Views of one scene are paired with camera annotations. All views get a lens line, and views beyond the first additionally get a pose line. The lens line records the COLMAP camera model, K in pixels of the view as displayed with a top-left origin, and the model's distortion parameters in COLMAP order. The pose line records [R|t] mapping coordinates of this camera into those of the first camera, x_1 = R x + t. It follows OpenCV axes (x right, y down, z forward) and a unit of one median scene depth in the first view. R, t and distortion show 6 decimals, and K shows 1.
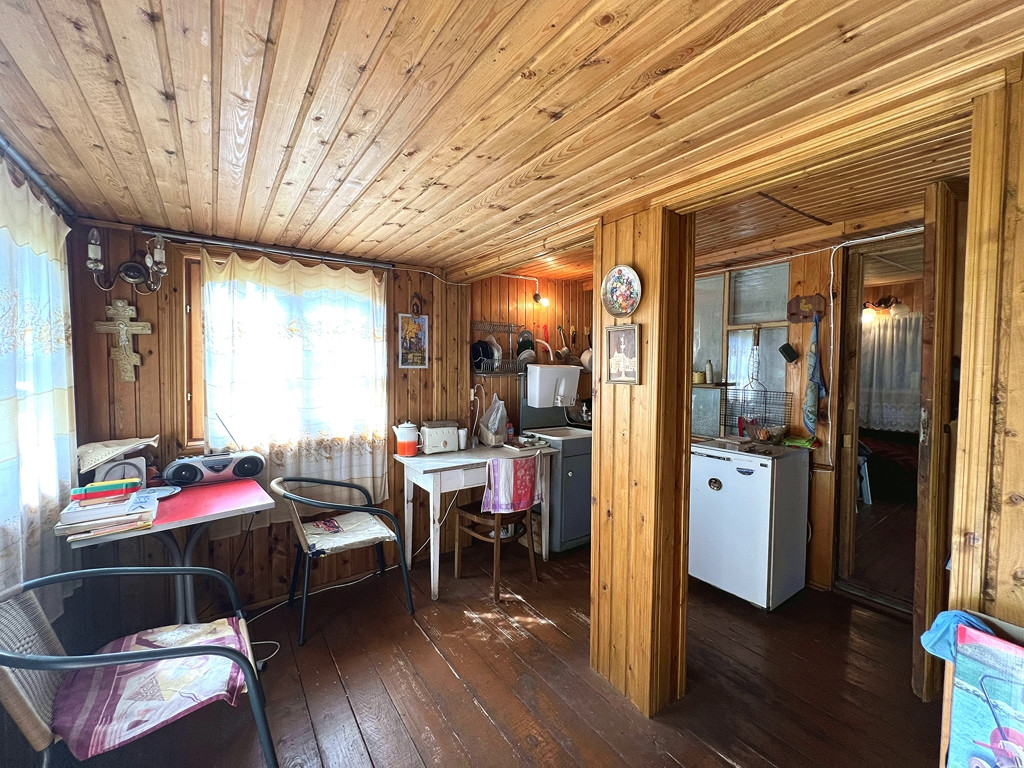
lens RADIAL K [[411.1, 0, 509.7], [0, 411.1, 381.6], [0, 0, 1]] dist [-0.000182, 0.000136]
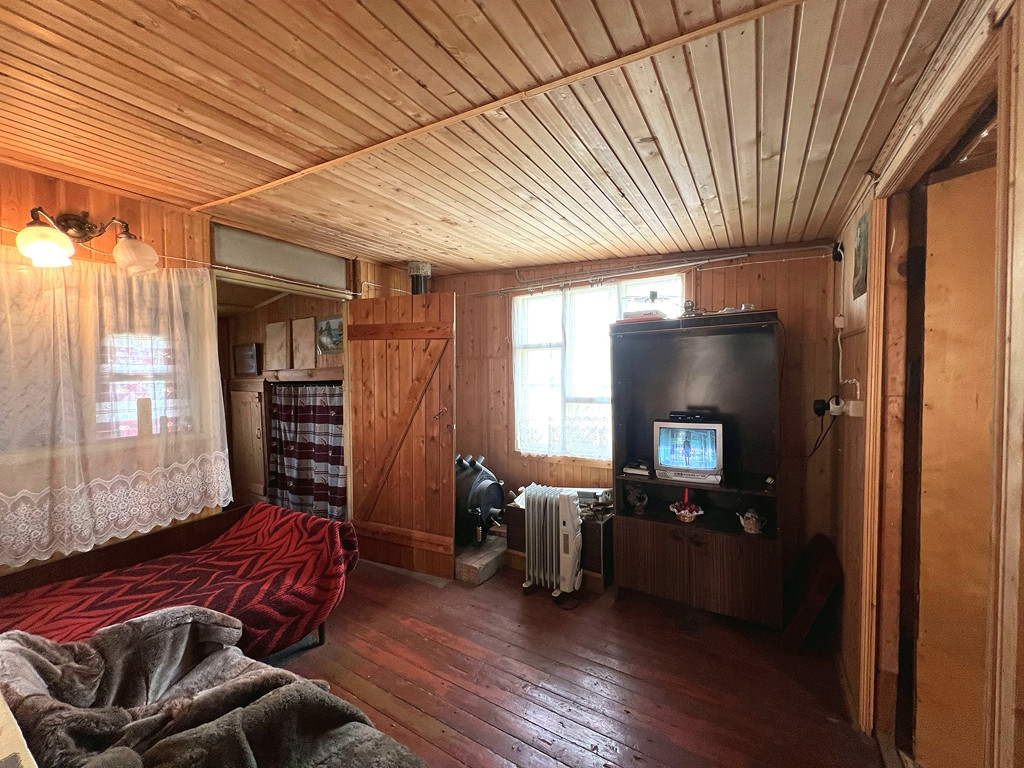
lens RADIAL K [[411.1, 0, 509.7], [0, 411.1, 381.6], [0, 0, 1]] dist [-0.000182, 0.000136]
pose [[-0.393095, -0.024097, 0.919182, 0.795113], [0.047240, 0.997807, 0.046360, -0.088768], [-0.918283, 0.061646, -0.391095, 1.611896]]
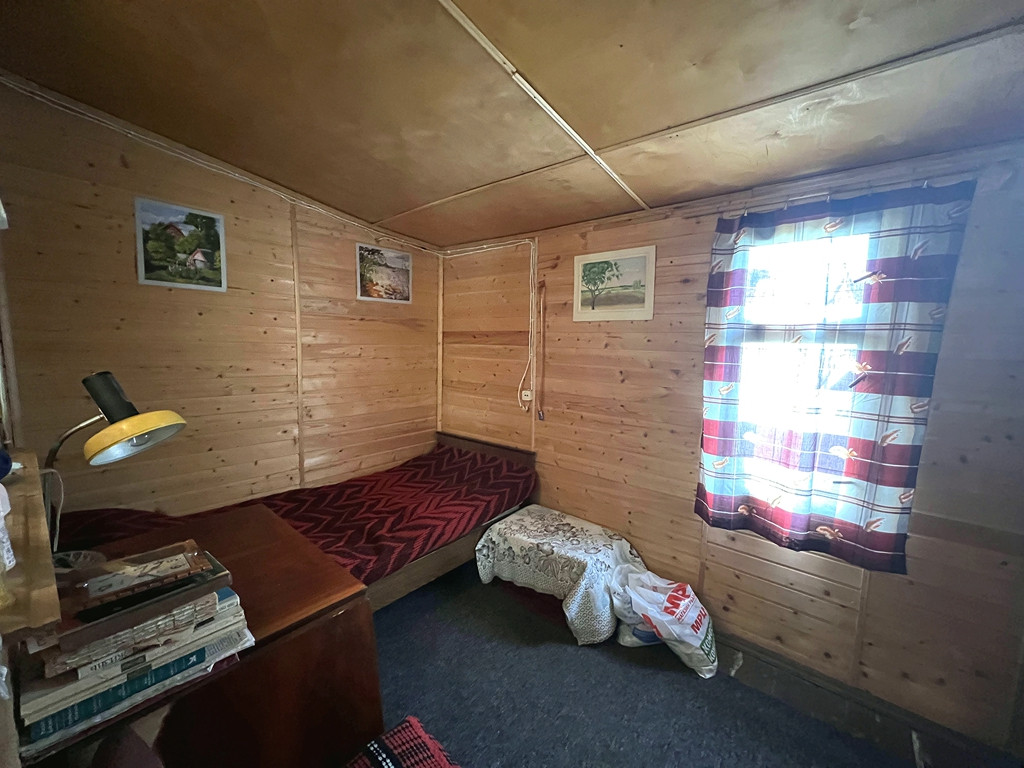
lens RADIAL K [[414.2, 0, 513.4], [0, 414.2, 381.1], [0, 0, 1]] dist [-0.001546, -0.000206]
pose [[0.968333, -0.016790, 0.249096, 2.225278], [0.000263, 0.997804, 0.066232, -0.066110], [-0.249661, -0.064070, 0.966211, 1.748691]]
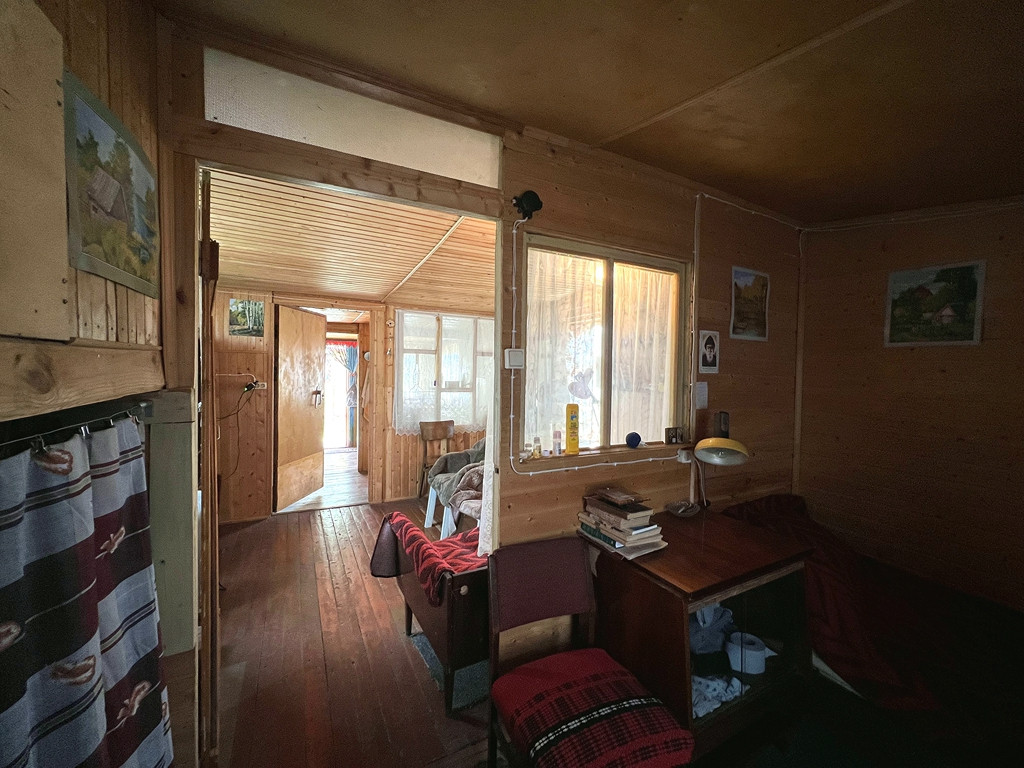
lens RADIAL K [[411.1, 0, 509.7], [0, 411.1, 381.6], [0, 0, 1]] dist [-0.000182, 0.000136]
pose [[-0.133703, 0.016350, -0.990887, 2.710555], [-0.057588, 0.998046, 0.024239, -0.096320], [0.989347, 0.060304, -0.132500, 1.997710]]
